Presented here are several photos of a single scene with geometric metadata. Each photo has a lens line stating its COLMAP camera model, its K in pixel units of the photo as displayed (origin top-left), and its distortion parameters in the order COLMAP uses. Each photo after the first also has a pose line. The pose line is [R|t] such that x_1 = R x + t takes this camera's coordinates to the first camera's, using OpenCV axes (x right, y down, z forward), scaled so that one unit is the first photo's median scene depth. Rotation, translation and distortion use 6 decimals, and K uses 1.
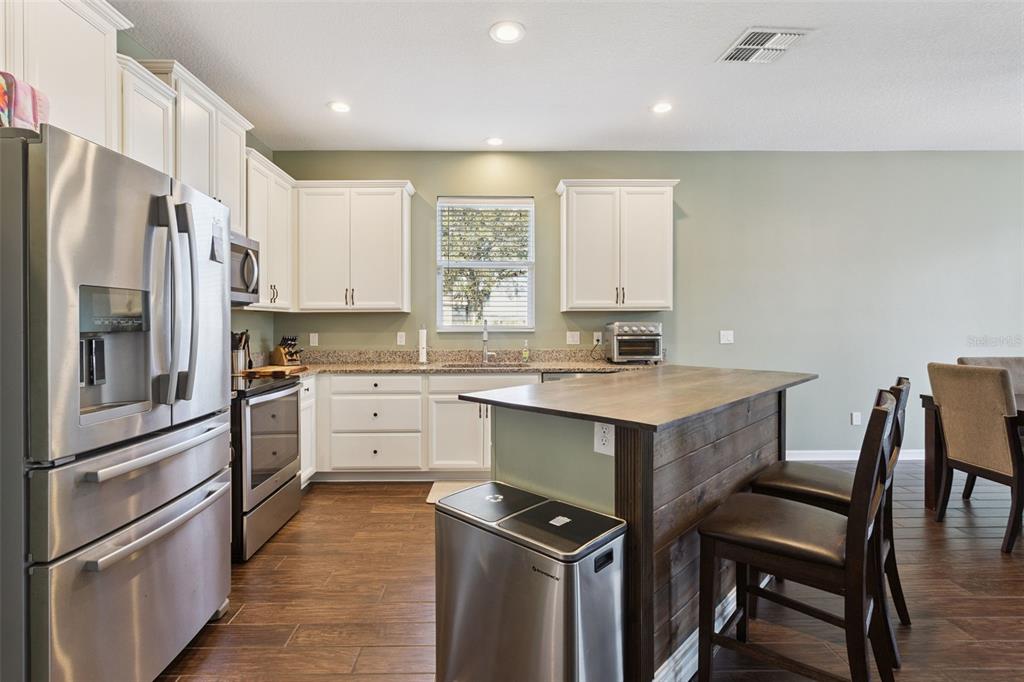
lens RADIAL K [[489.0, 0, 481.8], [0, 489.0, 325.0], [0, 0, 1]] dist [-0.017757, -0.001066]
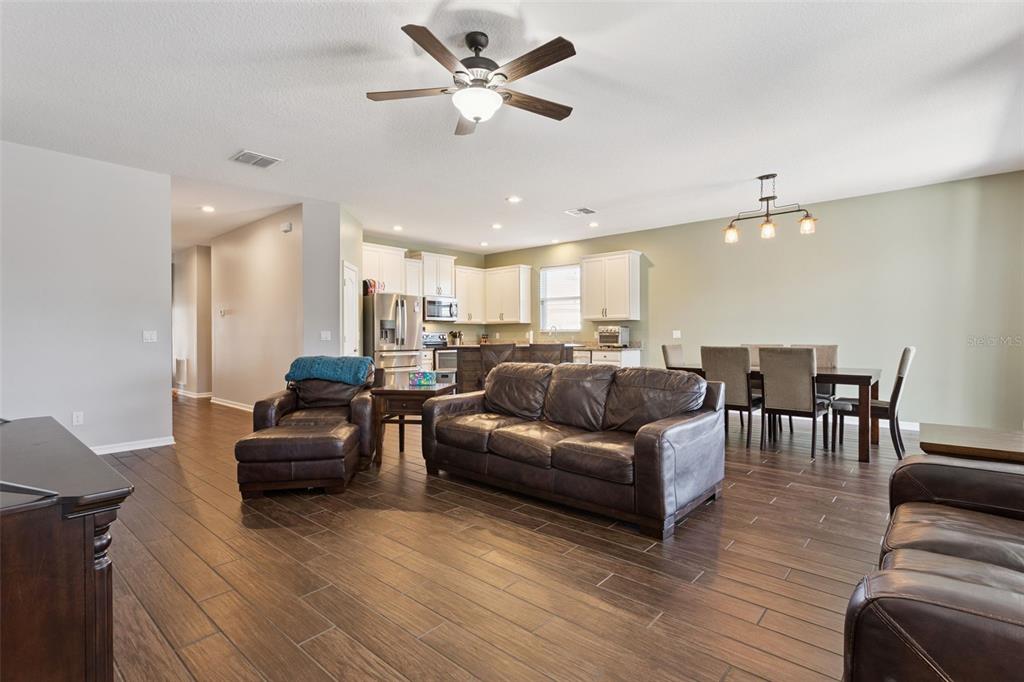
lens RADIAL K [[488.9, 0, 485.2], [0, 488.9, 335.7], [0, 0, 1]] dist [-0.003154, -0.000119]
pose [[0.723039, 0.000211, -0.690807, 1.287626], [-0.000632, 1.000000, -0.000357, 0.032789], [0.690807, 0.000694, 0.723039, -0.738714]]
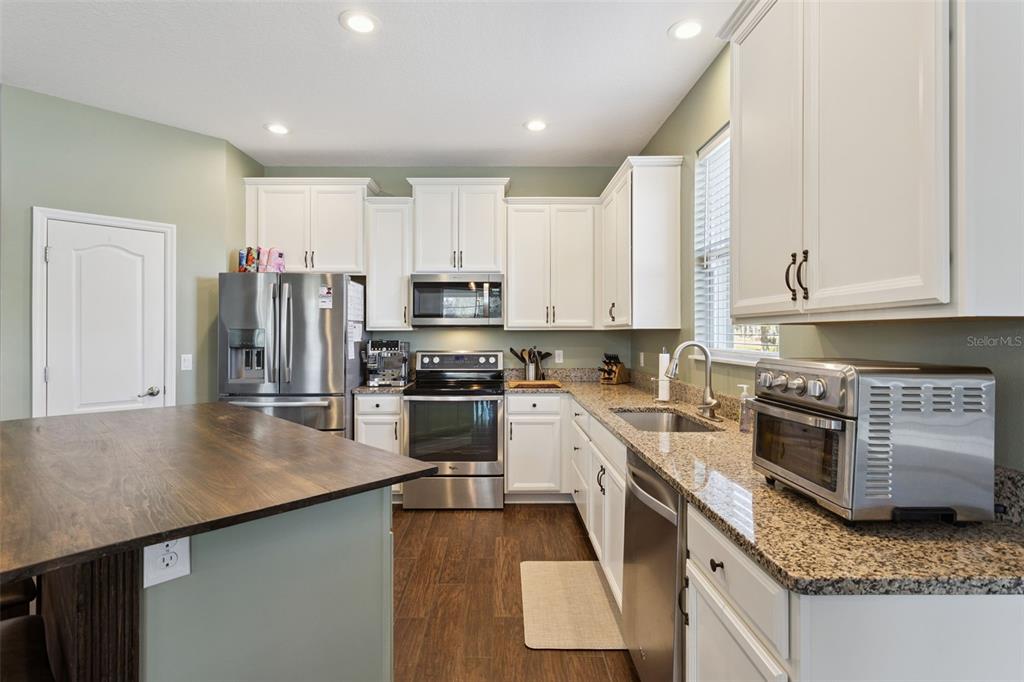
lens RADIAL K [[492.6, 0, 503.5], [0, 492.6, 326.0], [0, 0, 1]] dist [0.001321, 0.000094]
pose [[0.011955, -0.011342, -0.999864, 0.611314], [-0.000121, 0.999936, -0.011344, -0.022998], [0.999929, 0.000257, 0.011953, 0.799624]]
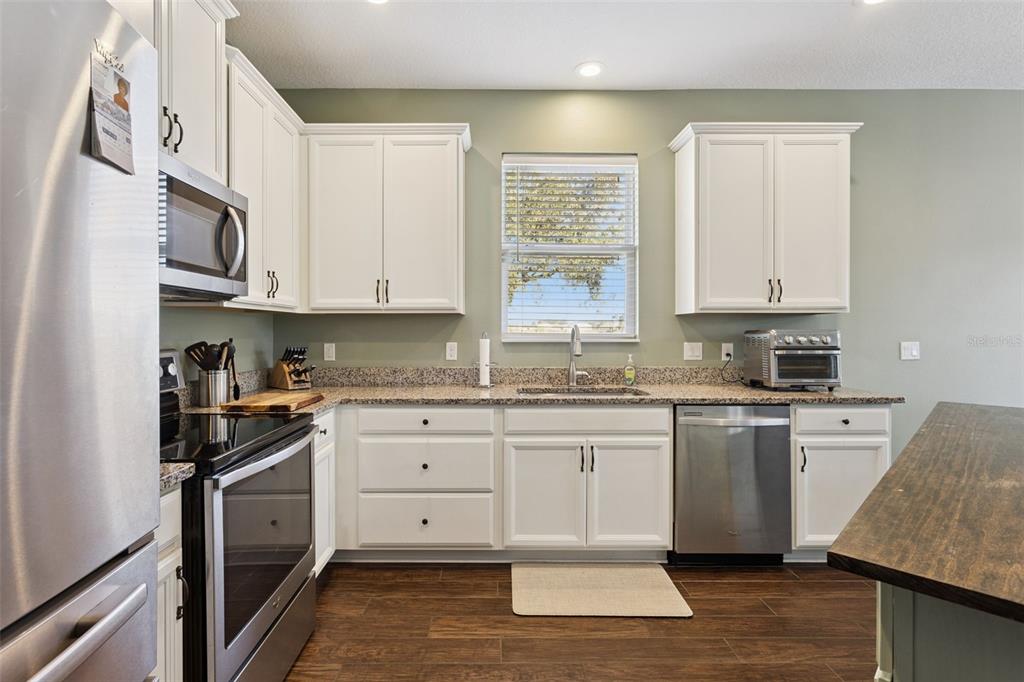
lens RADIAL K [[488.9, 0, 485.2], [0, 488.9, 335.7], [0, 0, 1]] dist [-0.003154, -0.000119]
pose [[0.999993, 0.003535, -0.001013, -0.125816], [-0.003527, 0.999960, 0.008231, -0.000878], [0.001042, -0.008228, 0.999966, 0.308584]]
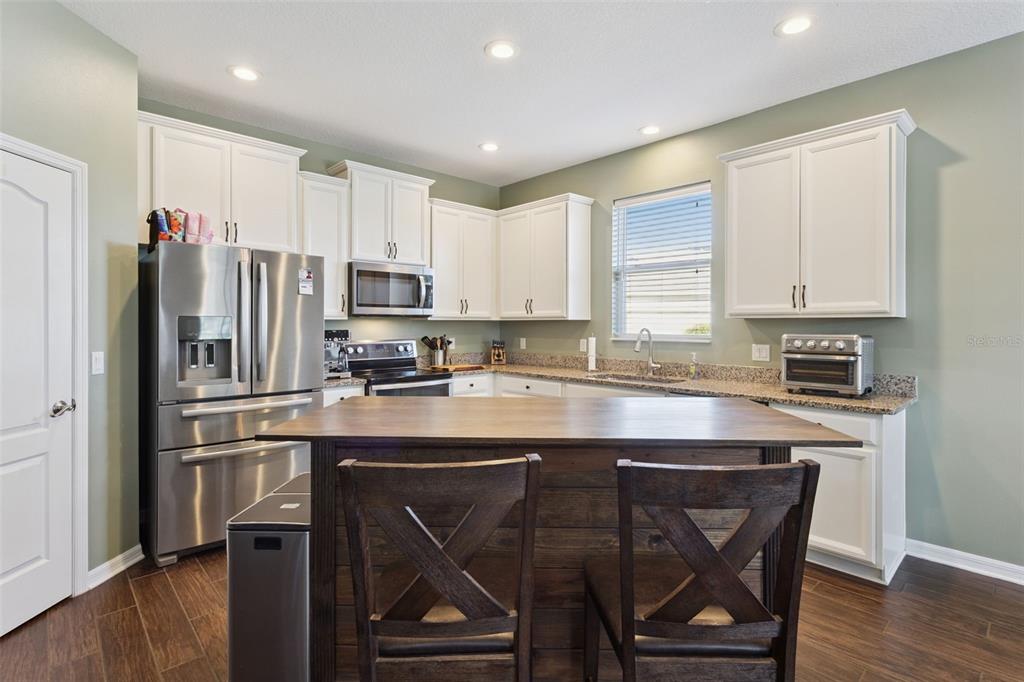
lens RADIAL K [[492.6, 0, 503.5], [0, 492.6, 326.0], [0, 0, 1]] dist [0.001321, 0.000094]
pose [[0.679489, 0.006718, -0.733655, 0.519673], [-0.004059, 0.999977, 0.005397, -0.019320], [0.733674, -0.000689, 0.679501, 0.192411]]
